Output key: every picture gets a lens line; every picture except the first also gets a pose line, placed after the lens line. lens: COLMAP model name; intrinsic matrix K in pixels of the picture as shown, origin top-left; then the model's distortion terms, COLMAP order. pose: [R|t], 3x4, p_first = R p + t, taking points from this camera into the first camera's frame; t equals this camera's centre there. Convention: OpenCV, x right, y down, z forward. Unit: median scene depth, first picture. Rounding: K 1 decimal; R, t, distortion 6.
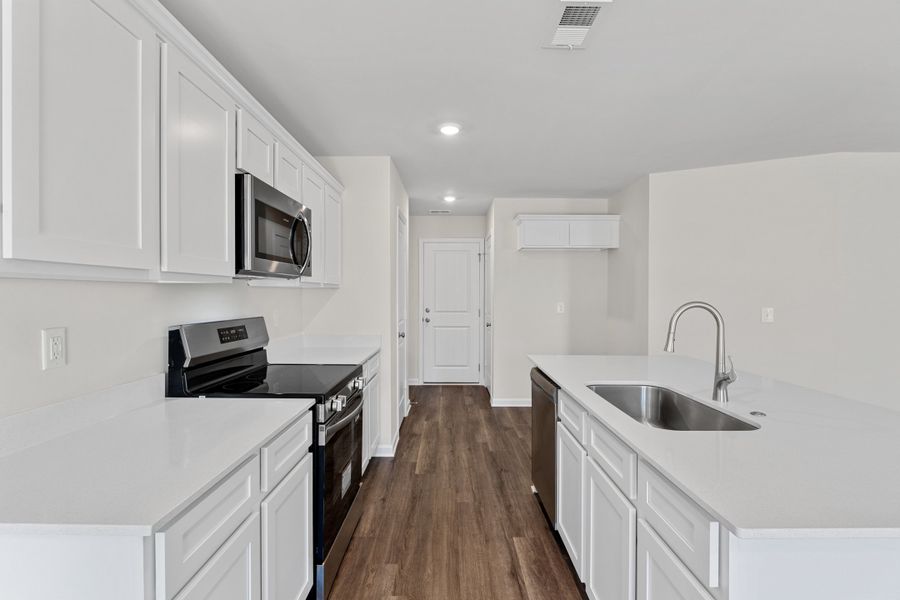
lens RADIAL K [[414.5, 0, 451.4], [0, 414.5, 296.6], [0, 0, 1]] dist [-0.009137, 0.000536]
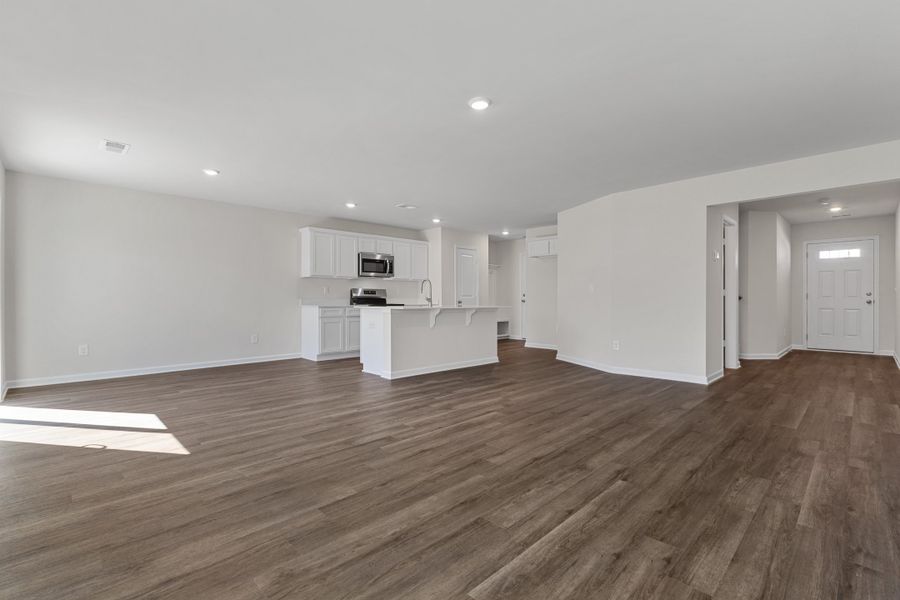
lens RADIAL K [[414.5, 0, 451.4], [0, 414.5, 296.6], [0, 0, 1]] dist [-0.009137, 0.000536]
pose [[0.704989, -0.005807, -0.709195, 2.776884], [-0.002661, 0.999938, -0.010833, 0.174647], [0.709213, 0.009524, 0.704929, -1.163464]]
